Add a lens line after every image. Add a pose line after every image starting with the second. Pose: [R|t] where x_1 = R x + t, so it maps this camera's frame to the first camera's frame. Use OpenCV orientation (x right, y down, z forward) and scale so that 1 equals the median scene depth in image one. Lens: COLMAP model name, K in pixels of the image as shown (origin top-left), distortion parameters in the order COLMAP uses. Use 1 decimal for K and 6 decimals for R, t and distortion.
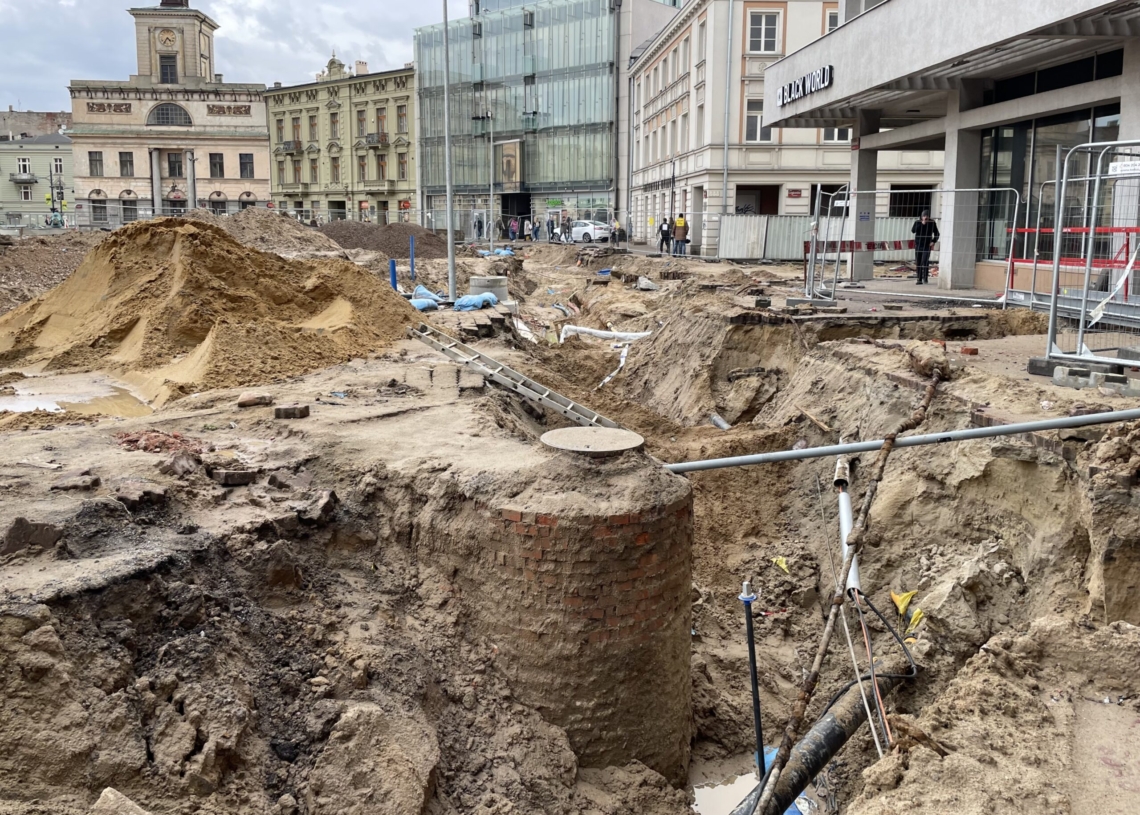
lens RADIAL K [[908.4, 0, 566.8], [0, 908.4, 330.1], [0, 0, 1]] dist [0.086814, -0.144747]
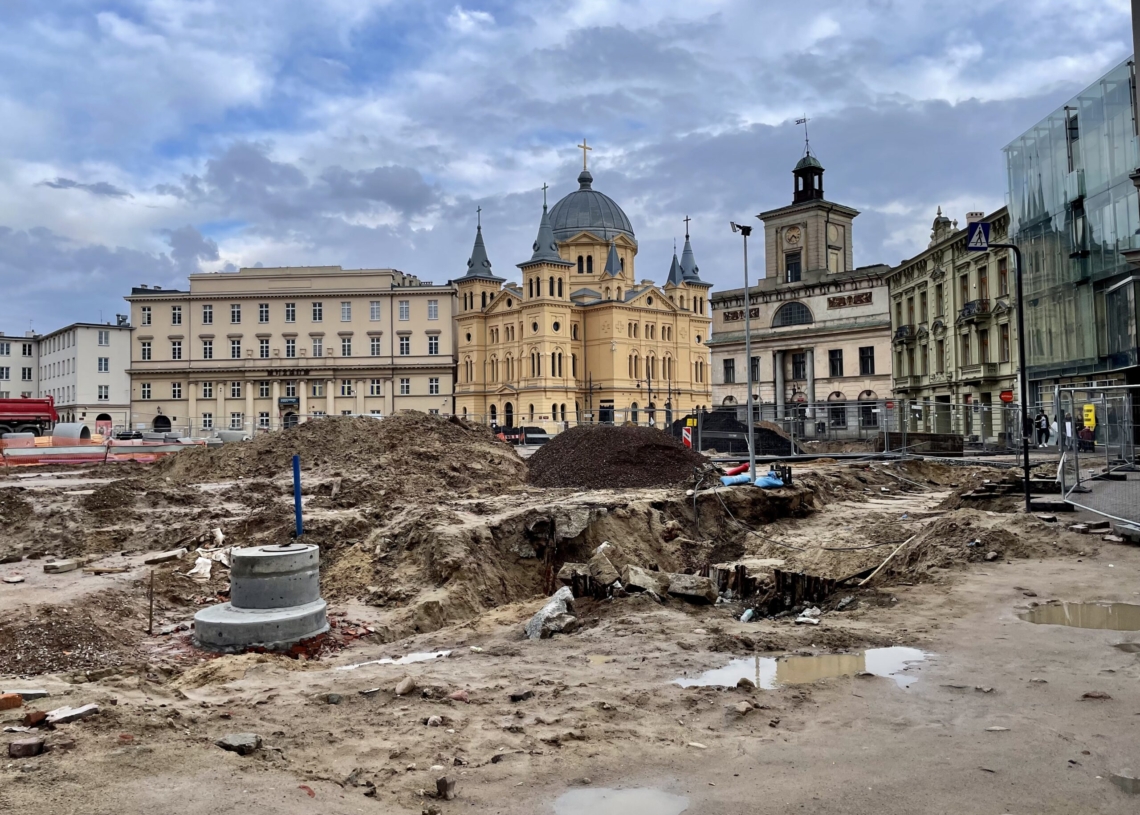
lens RADIAL K [[851.7, 0, 562.5], [0, 851.7, 394.1], [0, 0, 1]] dist [0.082130, -0.114522]
pose [[0.611590, -0.046714, -0.789795, 0.115337], [-0.073722, 0.990548, -0.115675, -0.033823], [0.787733, 0.128971, 0.602365, 0.296685]]
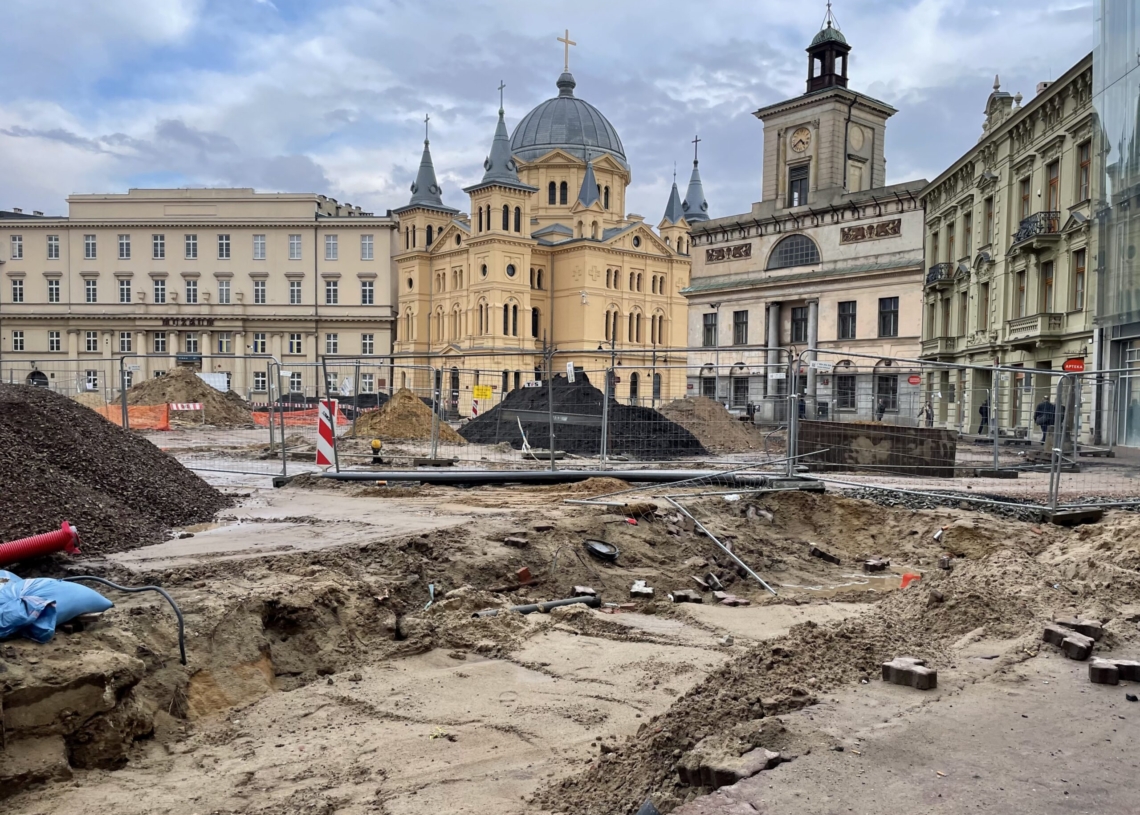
lens RADIAL K [[919.5, 0, 580.8], [0, 919.5, 440.4], [0, 0, 1]] dist [0.078647, -0.091922]
pose [[0.587985, 0.035224, -0.808104, 0.036007], [-0.103224, 0.994151, -0.031773, -0.056798], [0.802258, 0.102098, 0.588182, 0.486124]]
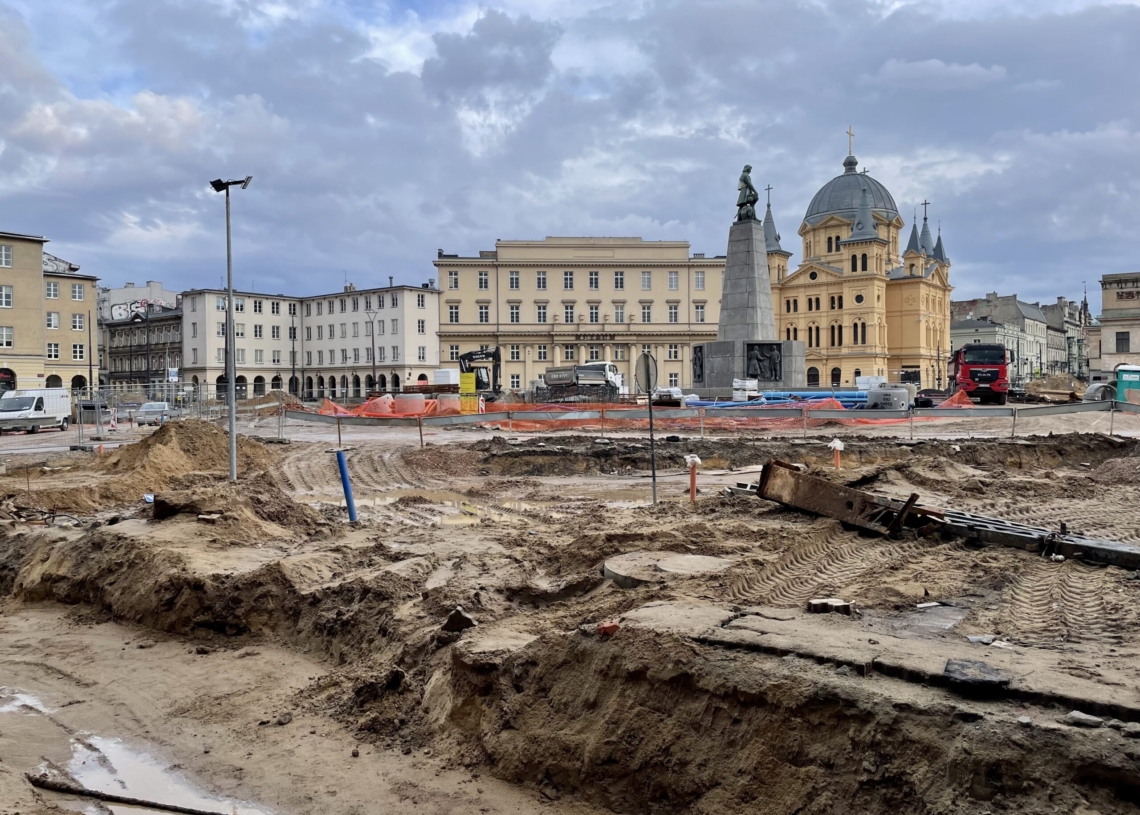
lens RADIAL K [[859.6, 0, 540.1], [0, 859.6, 404.3], [0, 0, 1]] dist [0.102392, -0.140273]
pose [[0.729136, -0.003456, -0.684360, -0.288147], [-0.066598, 0.994883, -0.075979, 0.036091], [0.681120, 0.100976, 0.725175, -0.330105]]
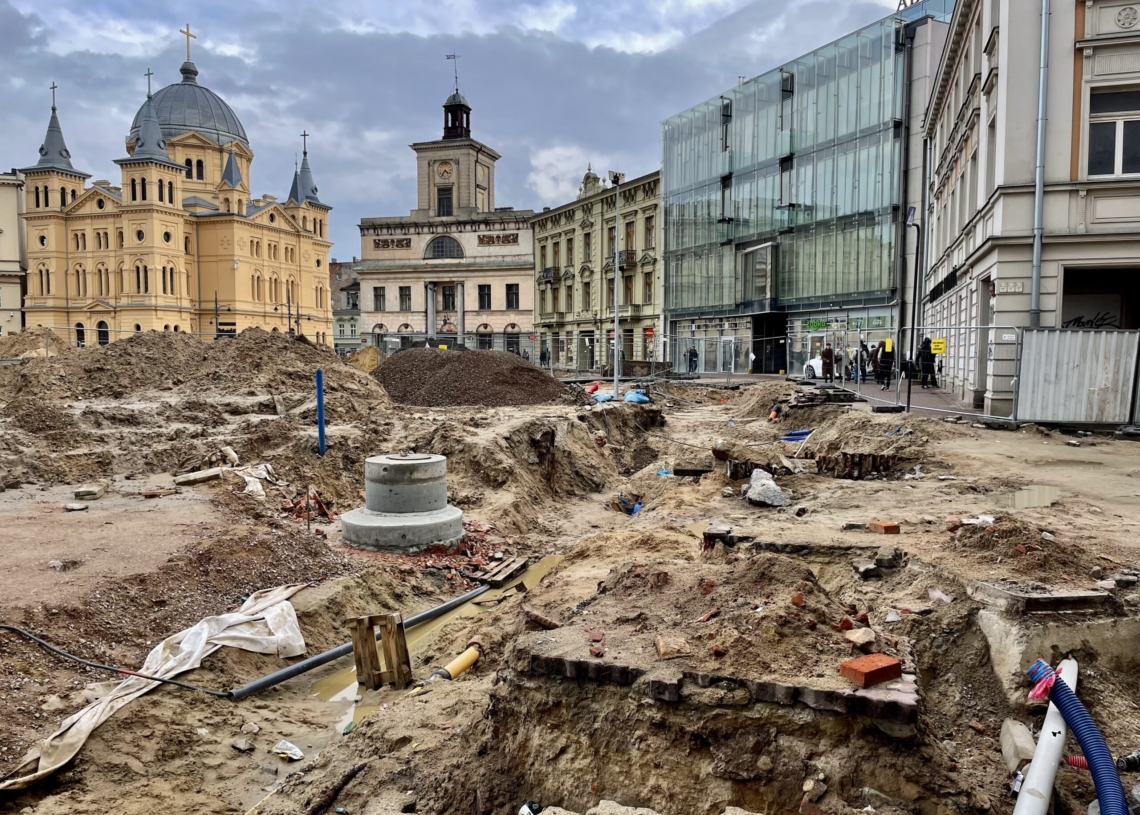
lens RADIAL K [[854.8, 0, 560.5], [0, 854.8, 410.4], [0, 0, 1]] dist [0.090767, -0.119908]
pose [[0.916422, 0.022828, -0.399562, 0.056779], [-0.044367, 0.998013, -0.044740, -0.023416], [0.397746, 0.058728, 0.915614, 0.214836]]
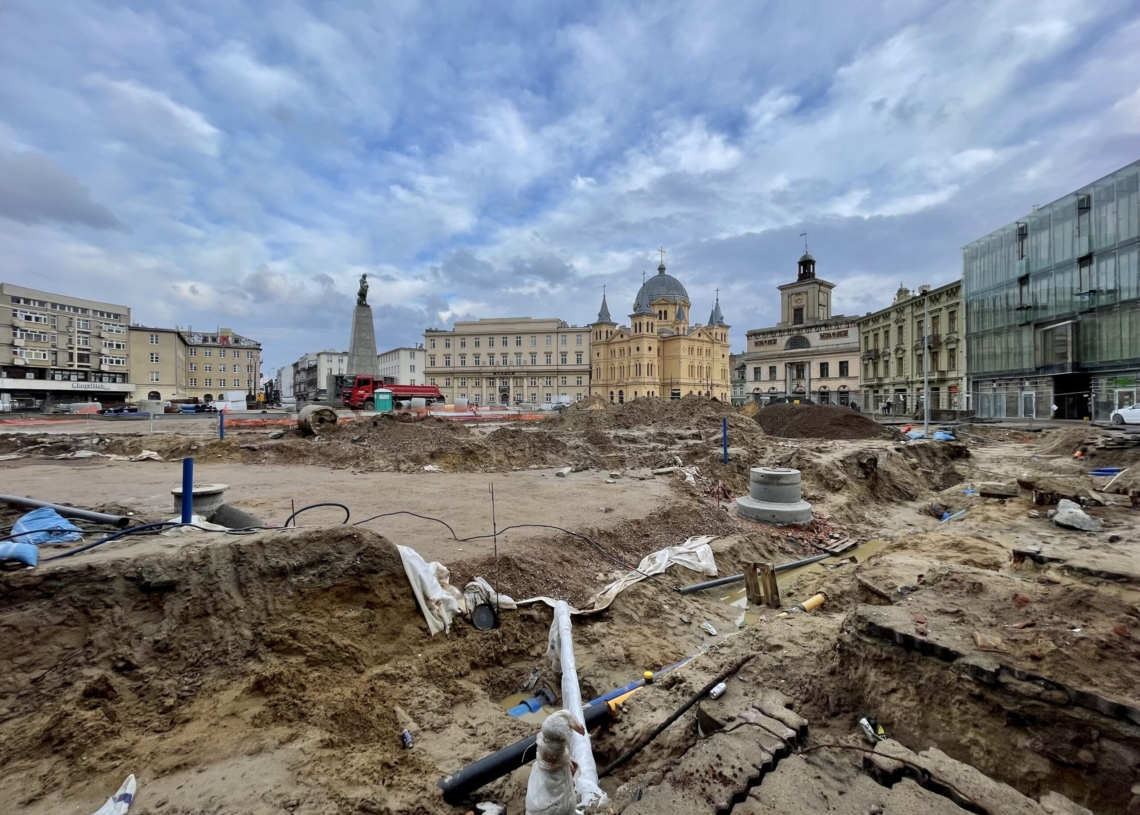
lens RADIAL K [[456.8, 0, 568.3], [0, 456.8, 405.4], [0, 0, 1]] dist [-0.003710, -0.000673]
pose [[0.531909, -0.004551, -0.846789, 0.056267], [-0.093312, 0.993581, -0.063954, -0.025610], [0.841644, 0.113034, 0.528070, 0.213710]]
